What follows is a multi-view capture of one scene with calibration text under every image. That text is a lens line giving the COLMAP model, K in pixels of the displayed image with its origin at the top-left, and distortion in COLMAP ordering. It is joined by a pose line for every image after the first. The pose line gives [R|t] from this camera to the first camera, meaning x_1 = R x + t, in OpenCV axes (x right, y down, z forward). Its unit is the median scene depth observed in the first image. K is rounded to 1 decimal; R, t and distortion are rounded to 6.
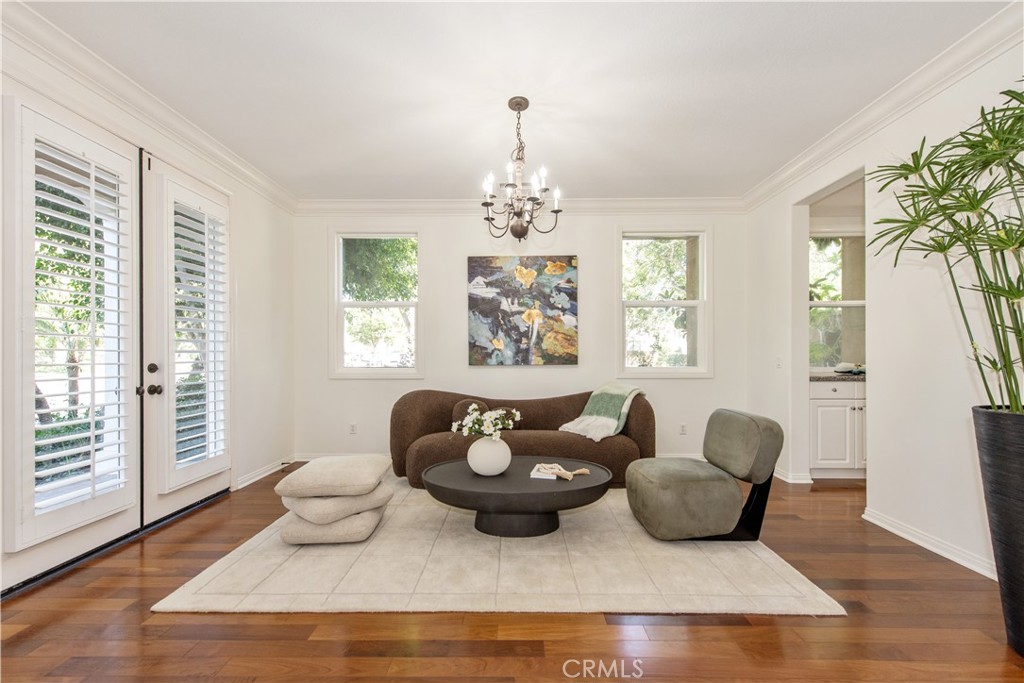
lens RADIAL K [[406.2, 0, 508.4], [0, 406.2, 352.0], [0, 0, 1]] dist [0.004342, -0.000087]
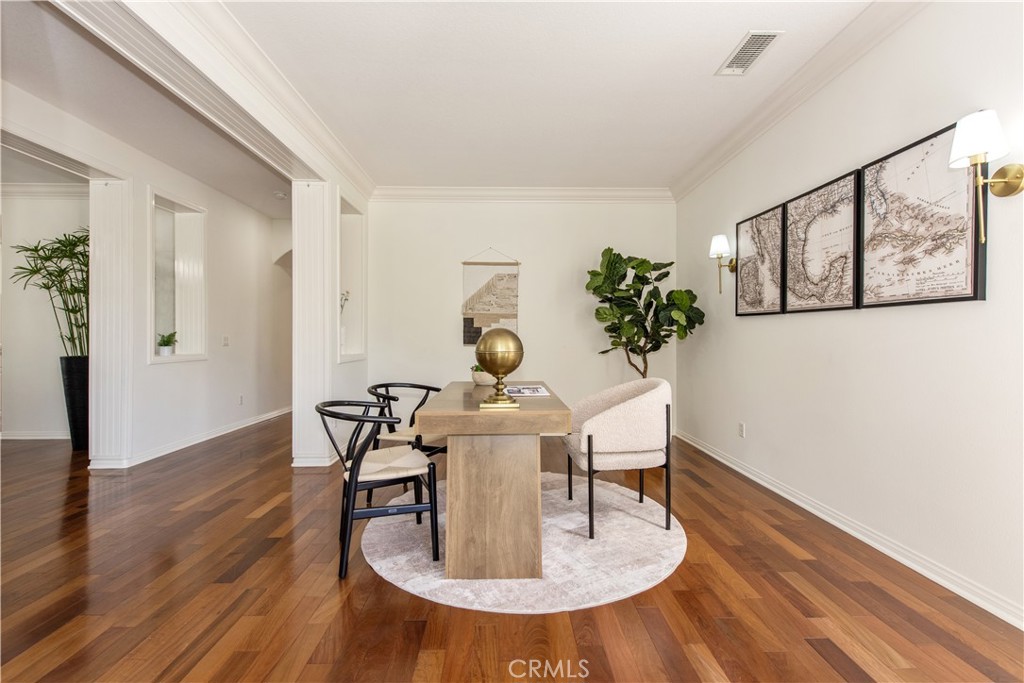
lens RADIAL K [[464.0, 0, 516.6], [0, 464.0, 333.9], [0, 0, 1]] dist [0.014690, -0.000313]
pose [[-0.048469, 0.005824, 0.998808, -1.739249], [-0.001637, 0.999981, -0.005910, 0.013088], [-0.998823, -0.001921, -0.048458, -1.531290]]
